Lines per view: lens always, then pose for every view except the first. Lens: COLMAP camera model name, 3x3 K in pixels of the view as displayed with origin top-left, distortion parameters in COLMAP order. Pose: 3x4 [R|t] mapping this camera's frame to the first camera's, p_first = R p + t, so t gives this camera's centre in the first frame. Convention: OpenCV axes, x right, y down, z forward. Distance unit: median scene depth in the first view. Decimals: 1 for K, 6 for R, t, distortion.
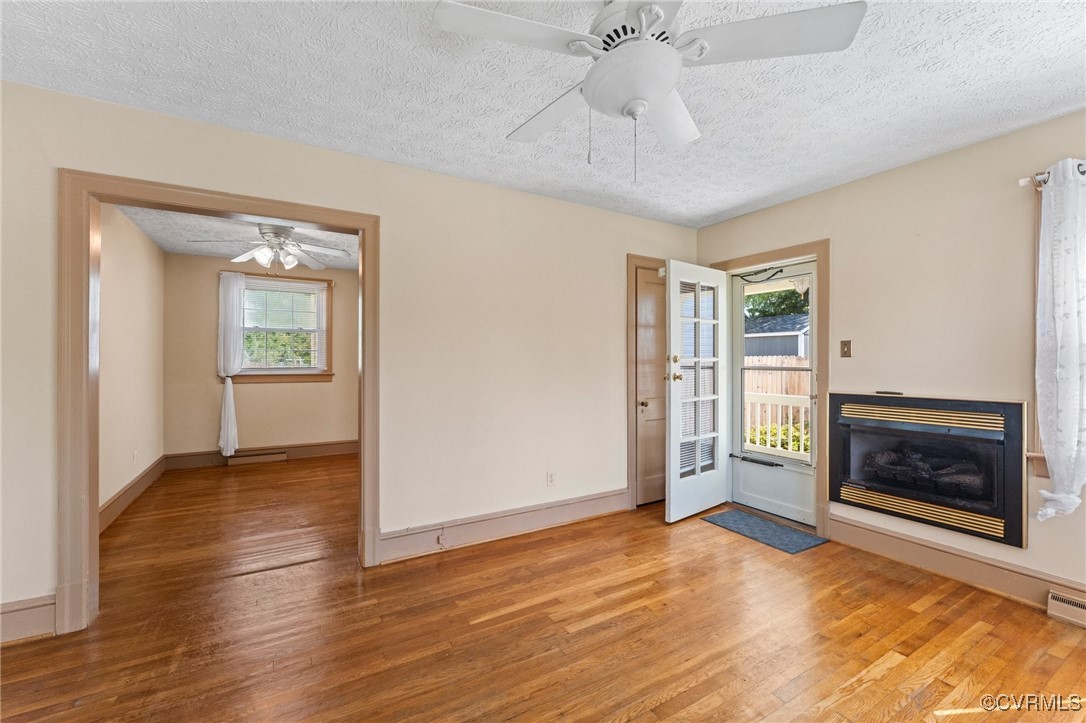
lens RADIAL K [[446.4, 0, 533.0], [0, 446.4, 361.9], [0, 0, 1]] dist [0.008979, 0.000118]
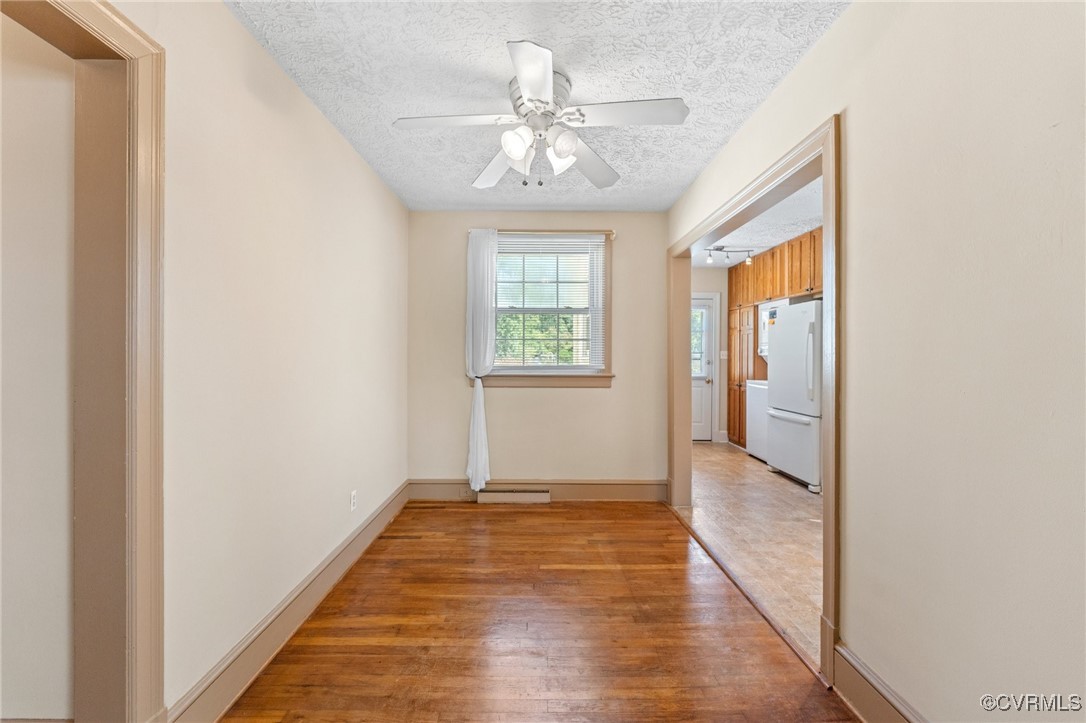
lens RADIAL K [[446.4, 0, 538.7], [0, 446.4, 359.9], [0, 0, 1]] dist [0.008979, 0.000118]
pose [[0.875332, 0.002927, -0.483513, -0.253376], [-0.001898, 0.999995, 0.002618, 0.003086], [0.483518, -0.001374, 0.875333, 0.426448]]
